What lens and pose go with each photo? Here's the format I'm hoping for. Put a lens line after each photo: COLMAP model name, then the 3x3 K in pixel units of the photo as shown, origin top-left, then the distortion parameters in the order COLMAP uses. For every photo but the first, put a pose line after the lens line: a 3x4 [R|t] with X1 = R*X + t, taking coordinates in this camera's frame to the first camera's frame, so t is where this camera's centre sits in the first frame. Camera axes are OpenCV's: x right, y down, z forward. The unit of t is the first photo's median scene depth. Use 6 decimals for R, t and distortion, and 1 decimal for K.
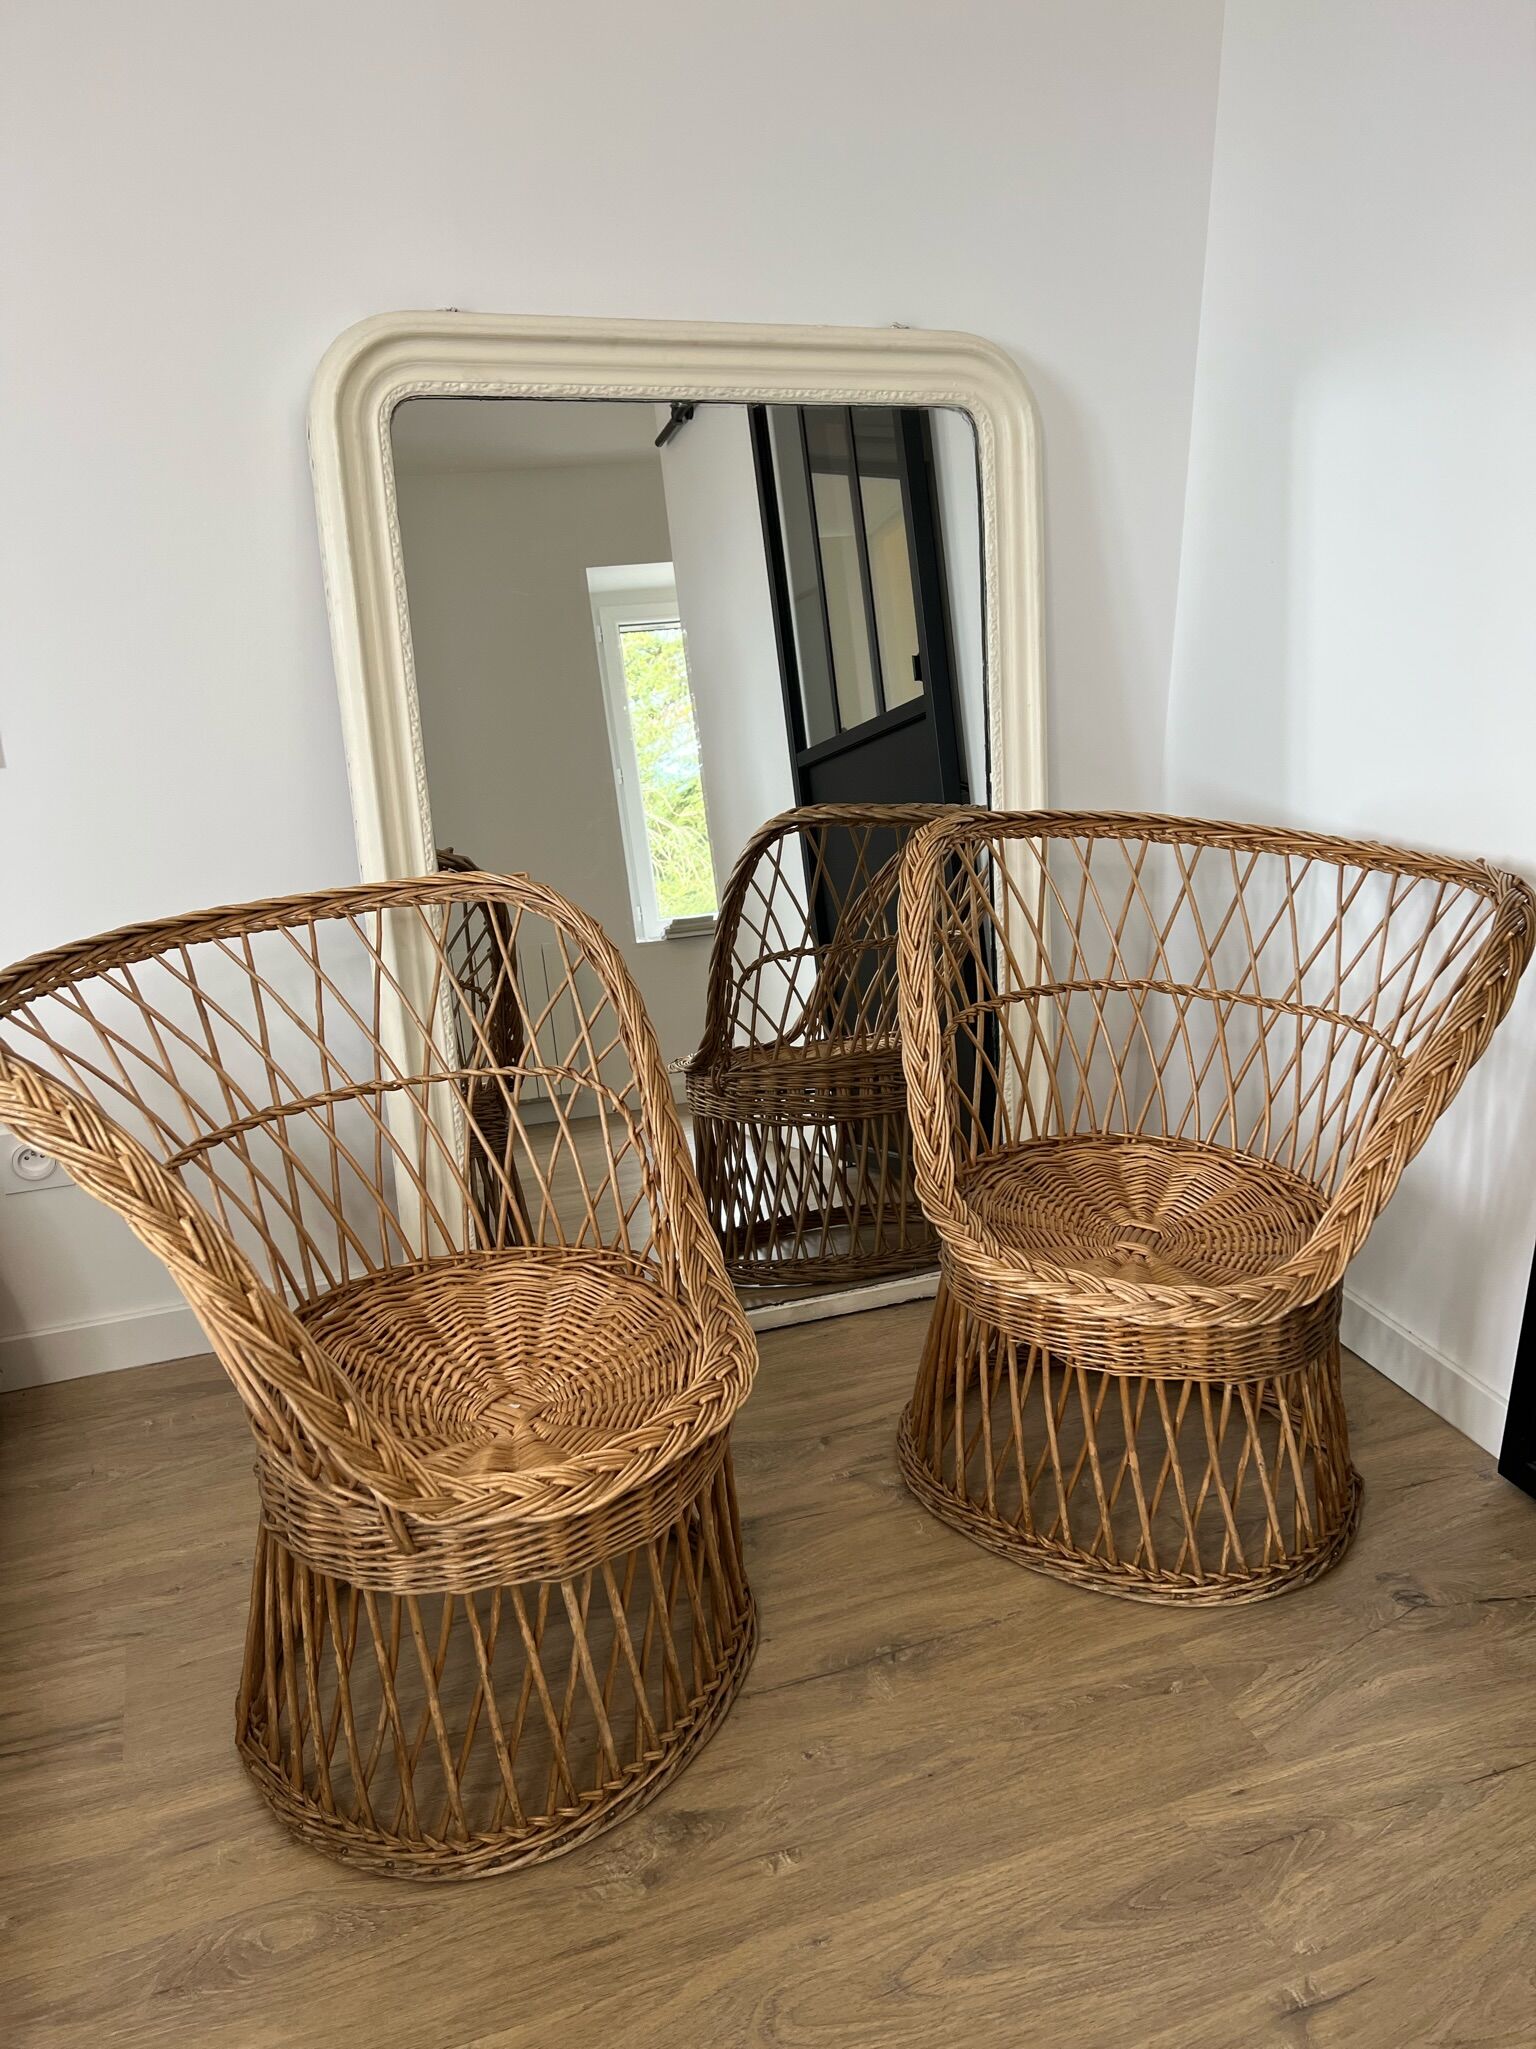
lens RADIAL K [[1589.1, 0, 768.0], [0, 1589.1, 1024.5], [0, 0, 1]] dist [0.043513, -0.064811]
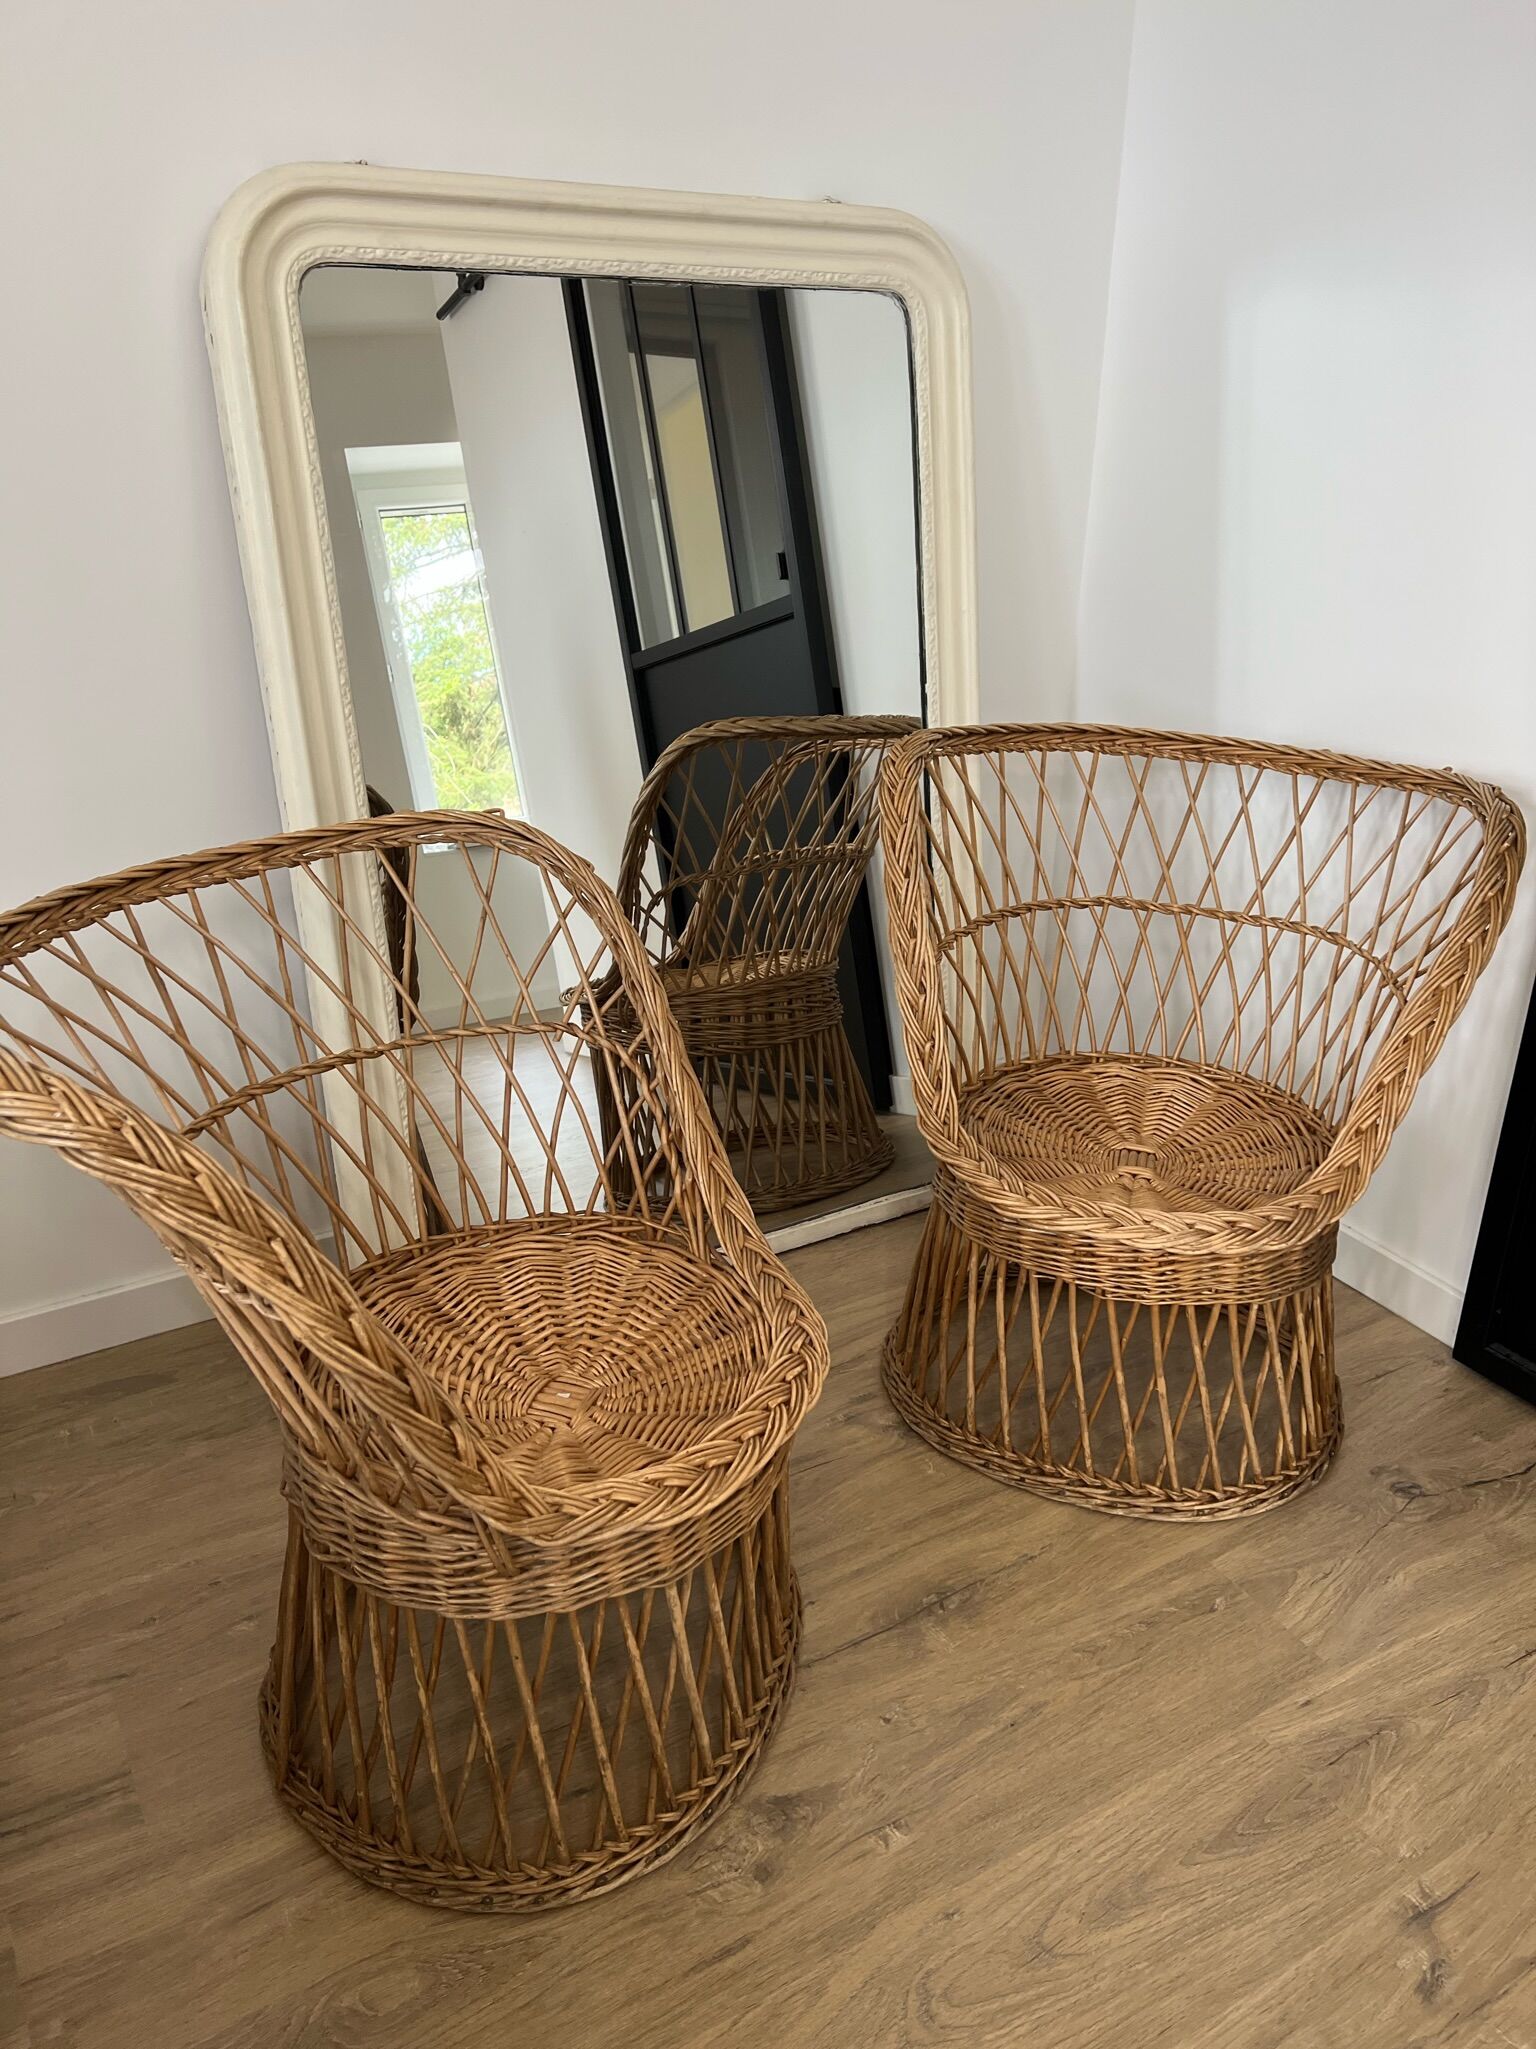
lens RADIAL K [[1589.1, 0, 768.0], [0, 1589.1, 1024.5], [0, 0, 1]] dist [0.043513, -0.064811]
pose [[0.983359, -0.051833, 0.174119, -0.182602], [0.039987, 0.996684, 0.070865, -0.034144], [-0.177215, -0.062723, 0.982171, 0.080228]]
